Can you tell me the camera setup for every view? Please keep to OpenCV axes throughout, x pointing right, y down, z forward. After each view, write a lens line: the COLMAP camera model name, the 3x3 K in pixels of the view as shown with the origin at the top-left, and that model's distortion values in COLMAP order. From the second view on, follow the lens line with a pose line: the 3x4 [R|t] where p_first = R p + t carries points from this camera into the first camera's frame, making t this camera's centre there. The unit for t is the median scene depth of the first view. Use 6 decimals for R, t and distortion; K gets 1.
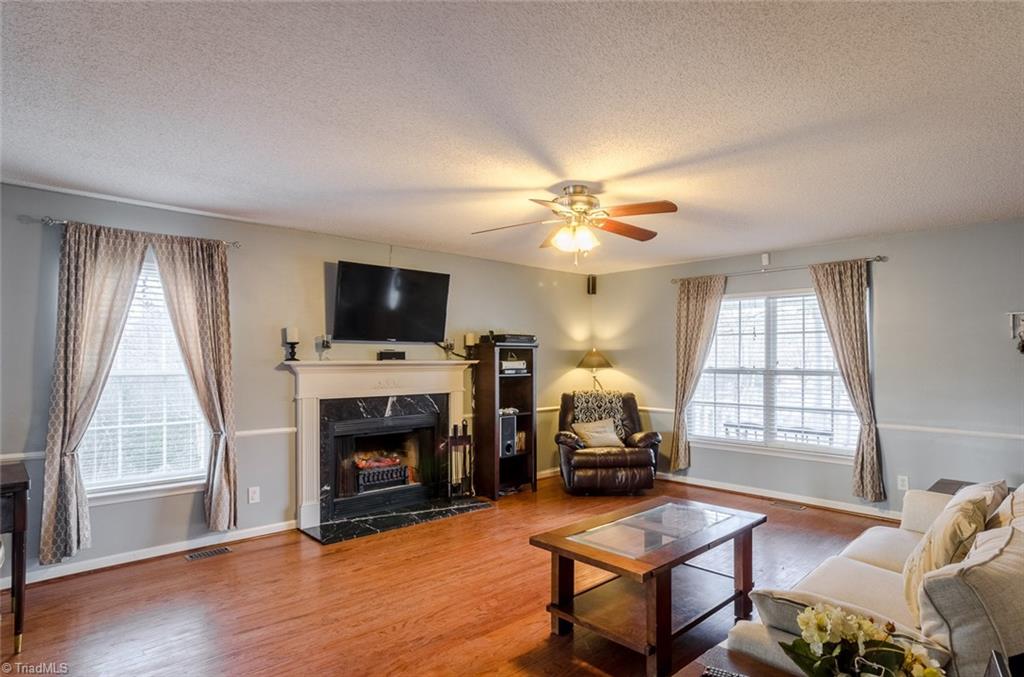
lens RADIAL K [[567.0, 0, 510.3], [0, 567.0, 341.1], [0, 0, 1]] dist [-0.017483, 0.016543]
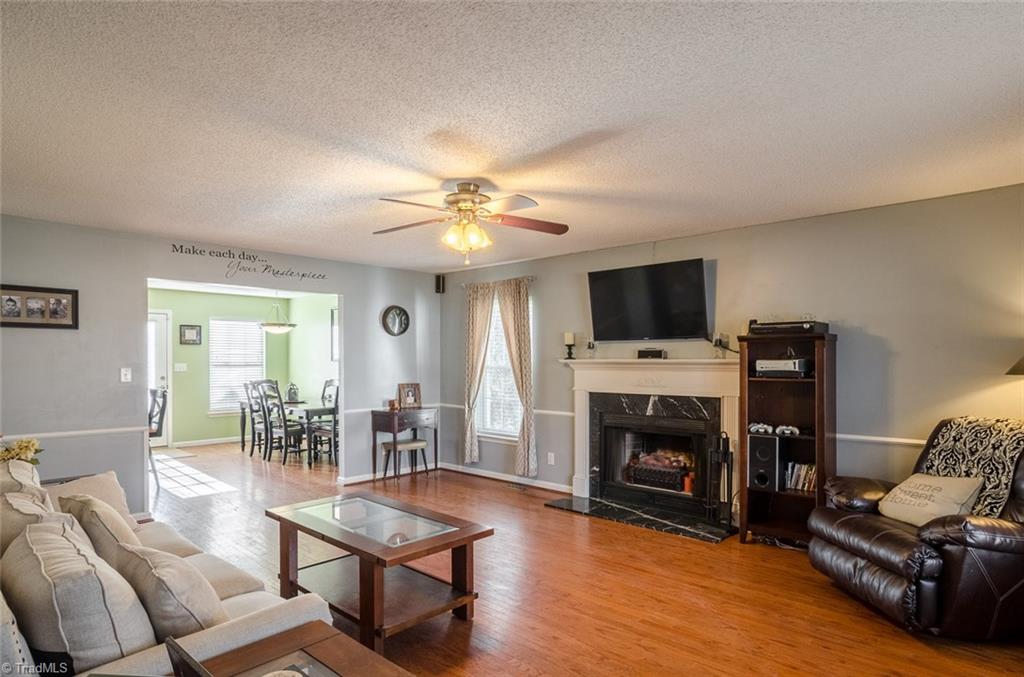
lens RADIAL K [[567.0, 0, 504.0], [0, 567.0, 342.6], [0, 0, 1]] dist [-0.017483, 0.016543]
pose [[0.077916, -0.026819, -0.996599, 0.750193], [0.034853, 0.999100, -0.024162, 0.020347], [0.996351, -0.032852, 0.078780, 0.661334]]
